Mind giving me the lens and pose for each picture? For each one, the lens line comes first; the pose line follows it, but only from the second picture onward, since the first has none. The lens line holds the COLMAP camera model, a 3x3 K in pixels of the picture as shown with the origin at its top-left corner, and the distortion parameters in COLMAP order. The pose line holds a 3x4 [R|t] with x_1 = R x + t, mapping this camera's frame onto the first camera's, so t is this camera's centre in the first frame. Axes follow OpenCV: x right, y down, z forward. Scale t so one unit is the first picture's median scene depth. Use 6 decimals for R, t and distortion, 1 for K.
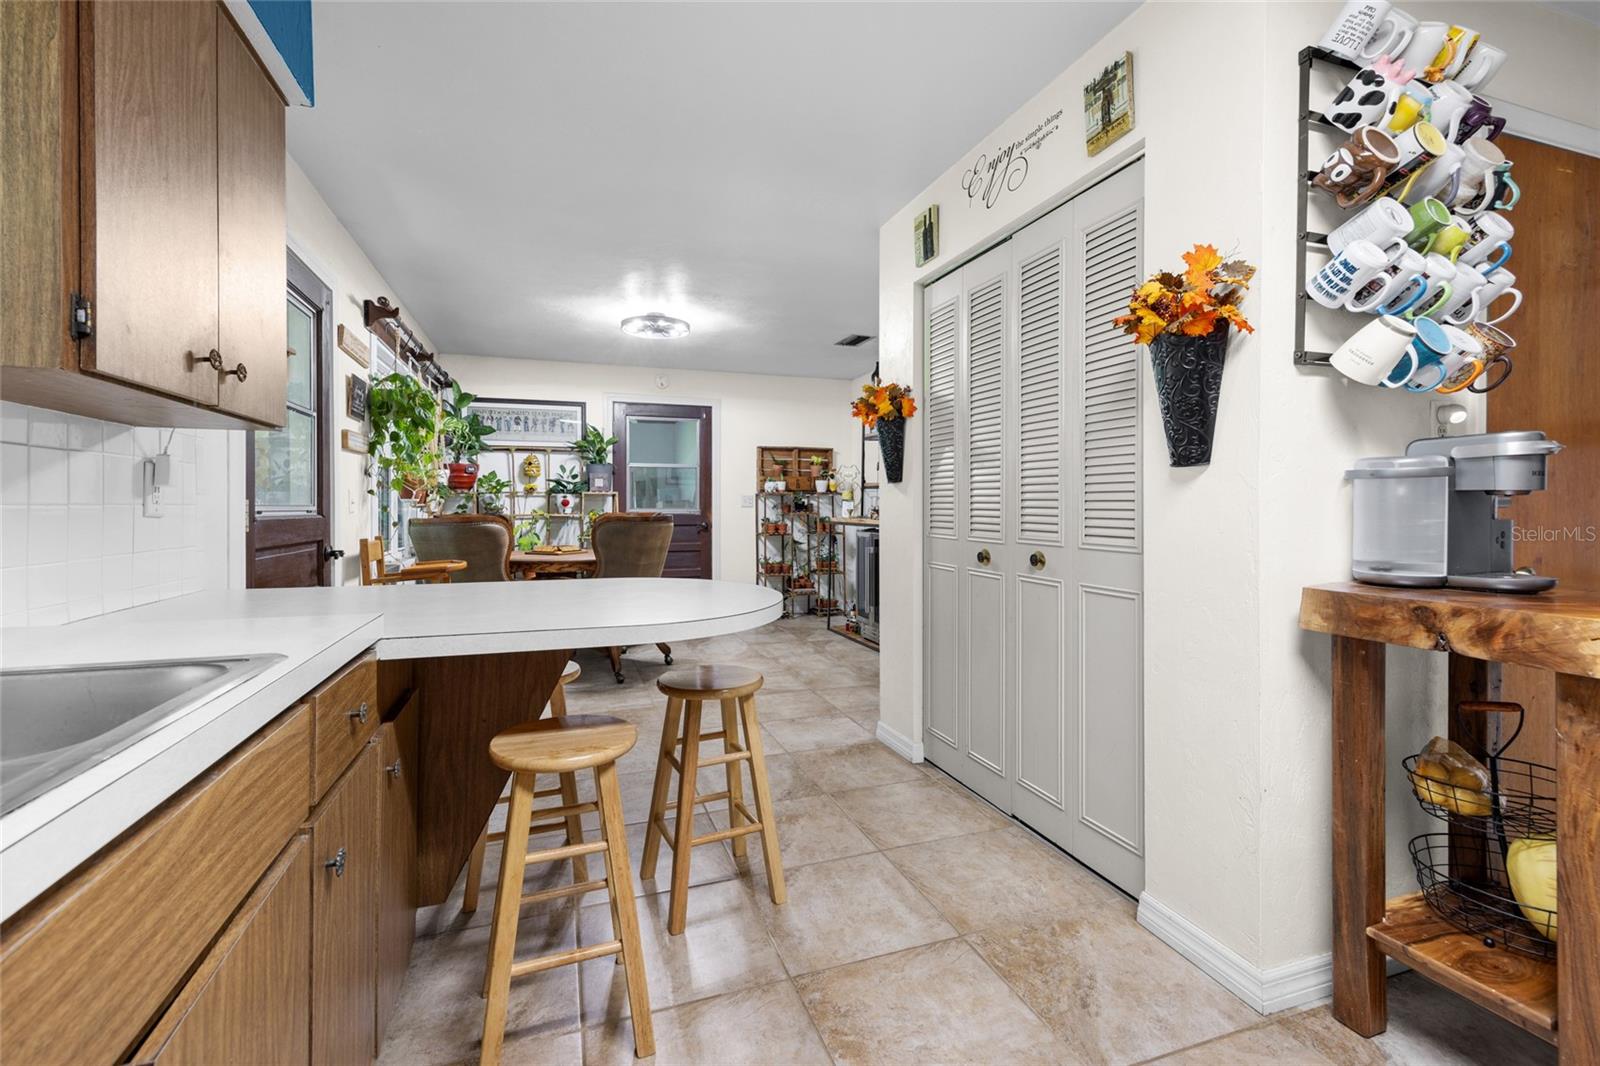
lens RADIAL K [[671.9, 0, 775.4], [0, 671.9, 505.3], [0, 0, 1]] dist [0.000953, 0.000017]
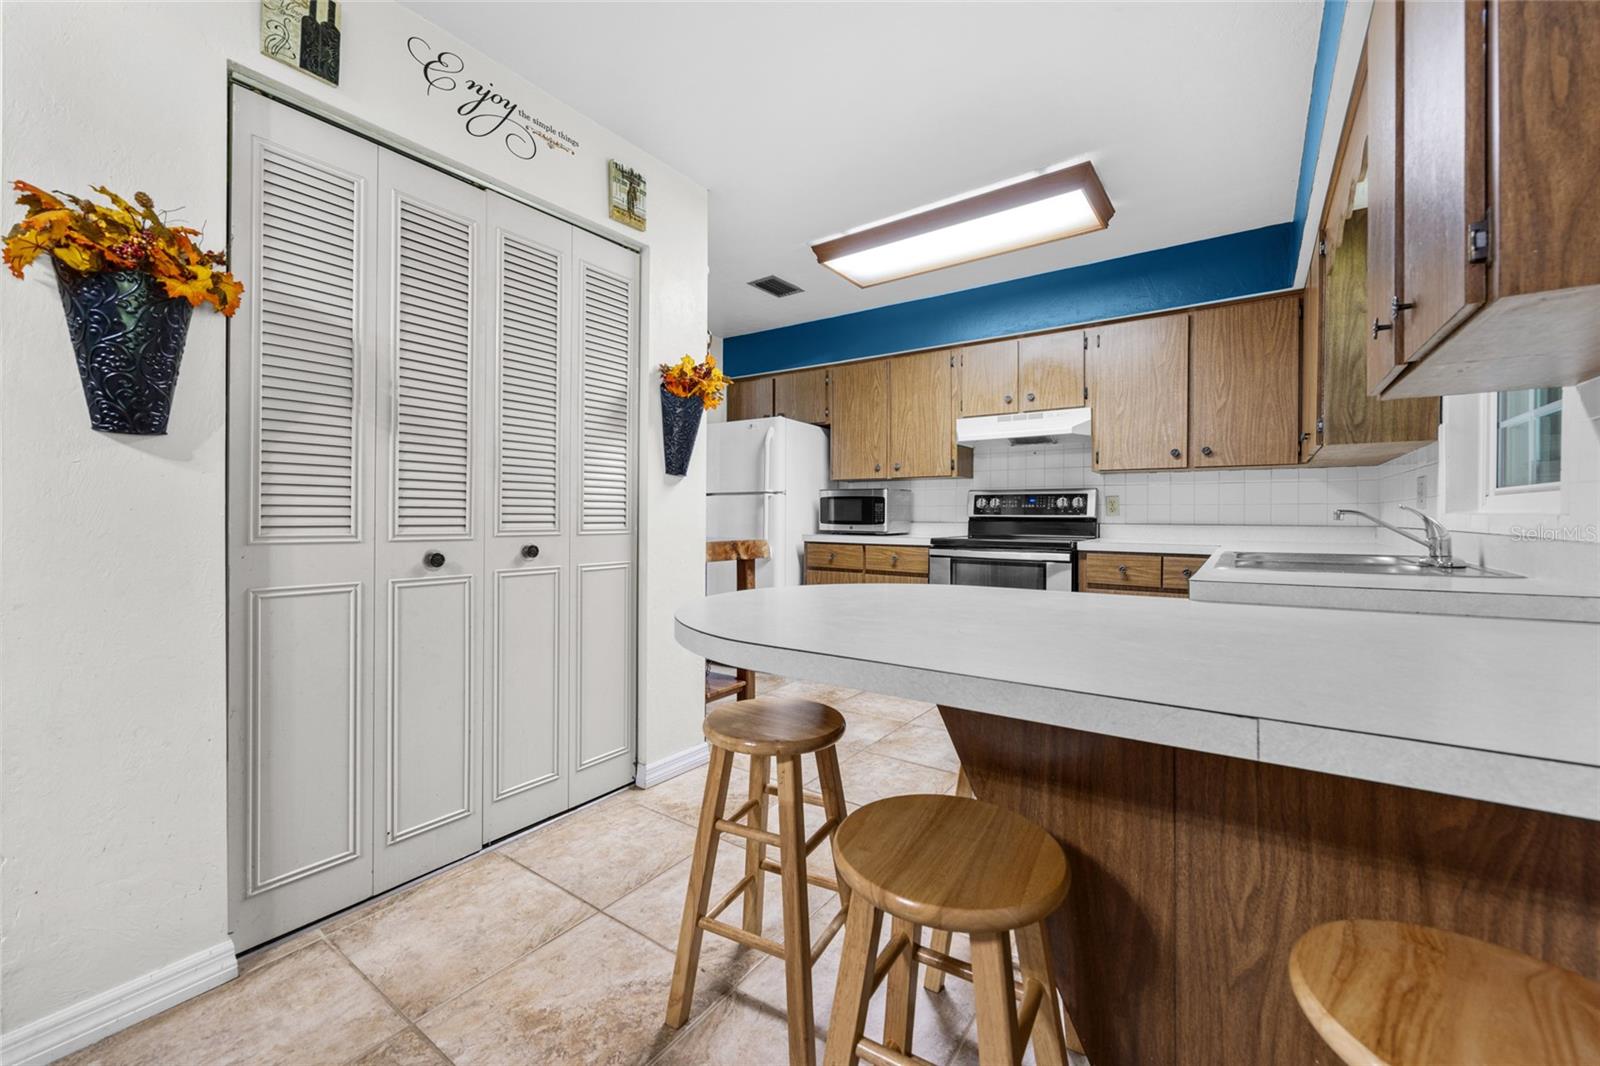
lens RADIAL K [[642.9, 0, 792.9], [0, 642.9, 524.4], [0, 0, 1]] dist [-0.000991, -0.000058]
pose [[-0.586651, -0.005997, 0.809817, -0.579416], [0.003899, 0.999940, 0.010229, 0.032411], [-0.809830, 0.009158, -0.586593, 1.191965]]
